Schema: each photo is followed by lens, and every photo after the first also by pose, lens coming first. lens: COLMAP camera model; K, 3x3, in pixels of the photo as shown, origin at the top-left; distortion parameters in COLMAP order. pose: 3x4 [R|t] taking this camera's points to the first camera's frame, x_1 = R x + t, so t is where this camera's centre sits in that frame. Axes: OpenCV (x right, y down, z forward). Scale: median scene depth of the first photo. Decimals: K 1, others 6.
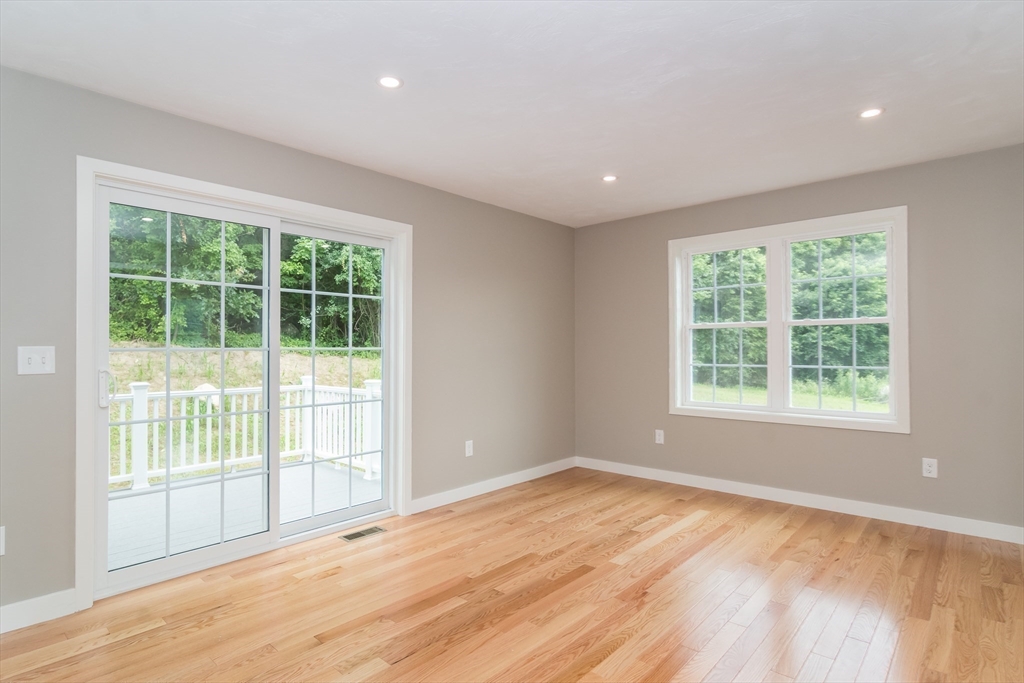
lens RADIAL K [[527.0, 0, 512.8], [0, 527.0, 343.1], [0, 0, 1]] dist [-0.014704, -0.000041]
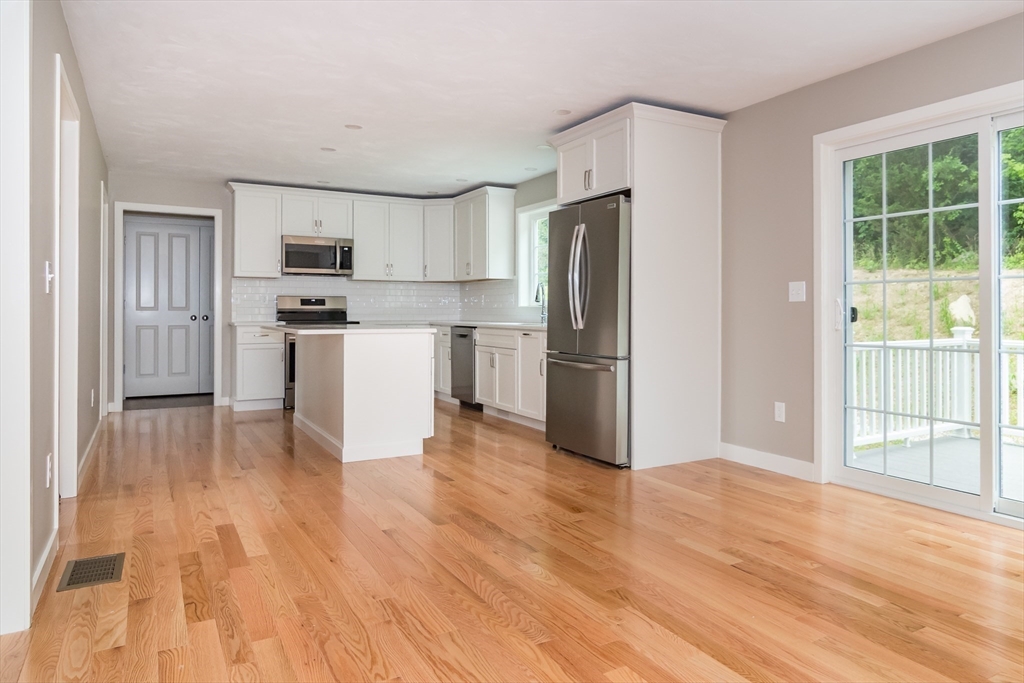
lens RADIAL K [[673.9, 0, 566.3], [0, 673.9, 303.0], [0, 0, 1]] dist [-0.009154, 0.001400]
pose [[-0.279066, -0.007947, -0.960239, 0.443561], [0.012338, 0.999854, -0.011861, 0.033656], [0.960193, -0.015157, -0.278928, 0.399250]]
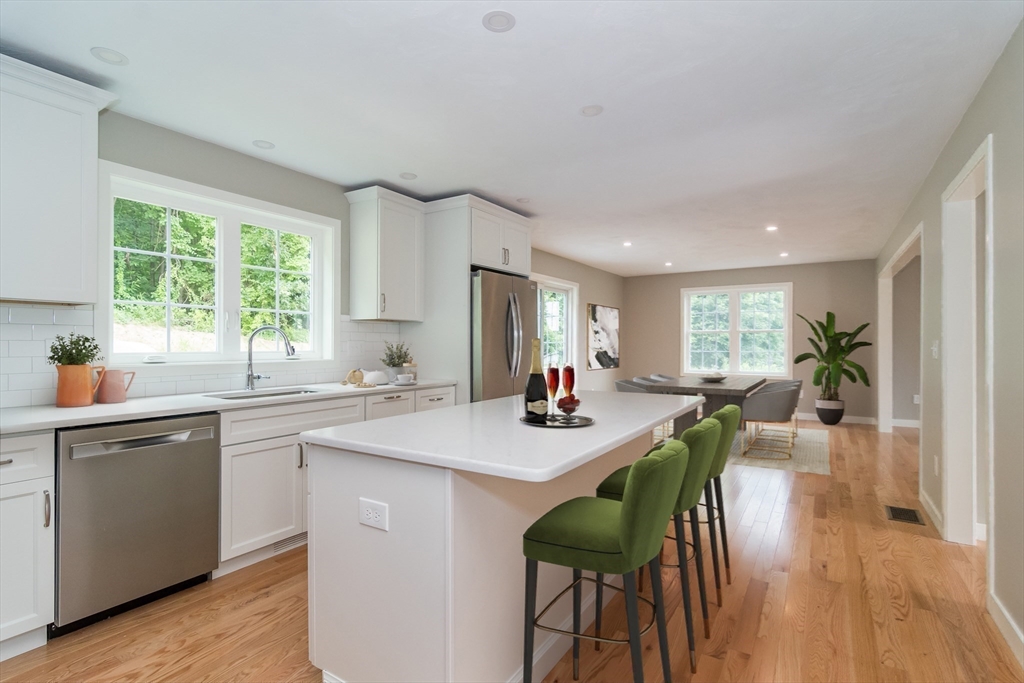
lens RADIAL K [[493.6, 0, 514.2], [0, 493.6, 345.2], [0, 0, 1]] dist [-0.005173, 0.003137]
pose [[0.985413, 0.005331, 0.170096, -0.580476], [-0.007600, 0.999891, 0.012693, -0.005237], [-0.170010, -0.013801, 0.985346, -0.655046]]
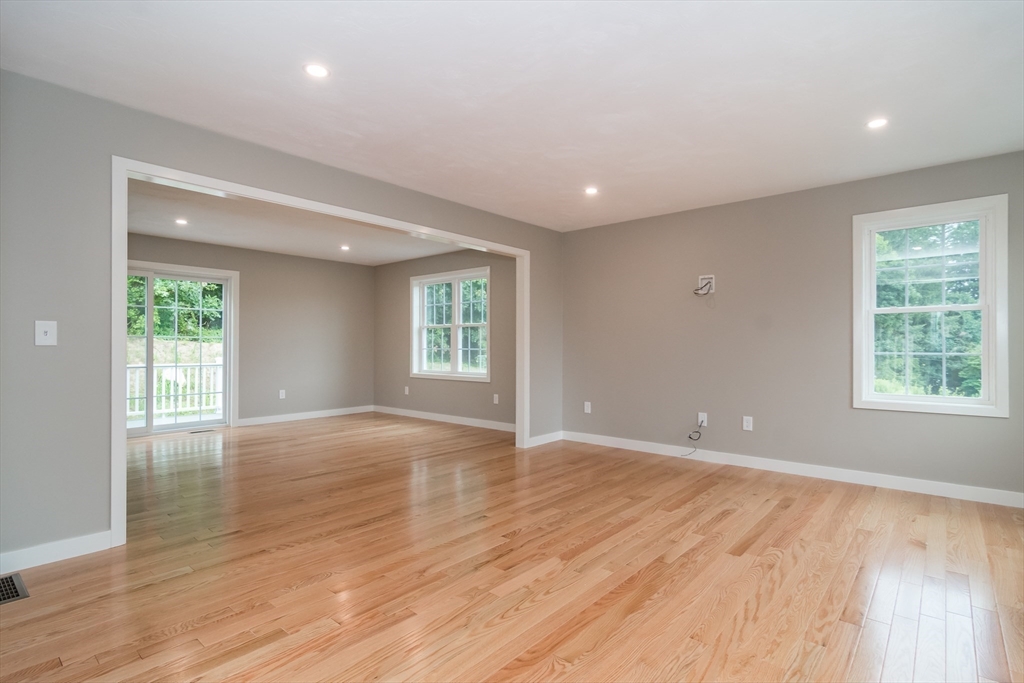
lens RADIAL K [[493.6, 0, 527.9], [0, 493.6, 332.6], [0, 0, 1]] dist [-0.005173, 0.003137]
pose [[0.999284, 0.002856, 0.037731, 0.565796], [-0.002375, 0.999915, -0.012793, 0.007863], [-0.037765, 0.012694, 0.999206, -0.580646]]
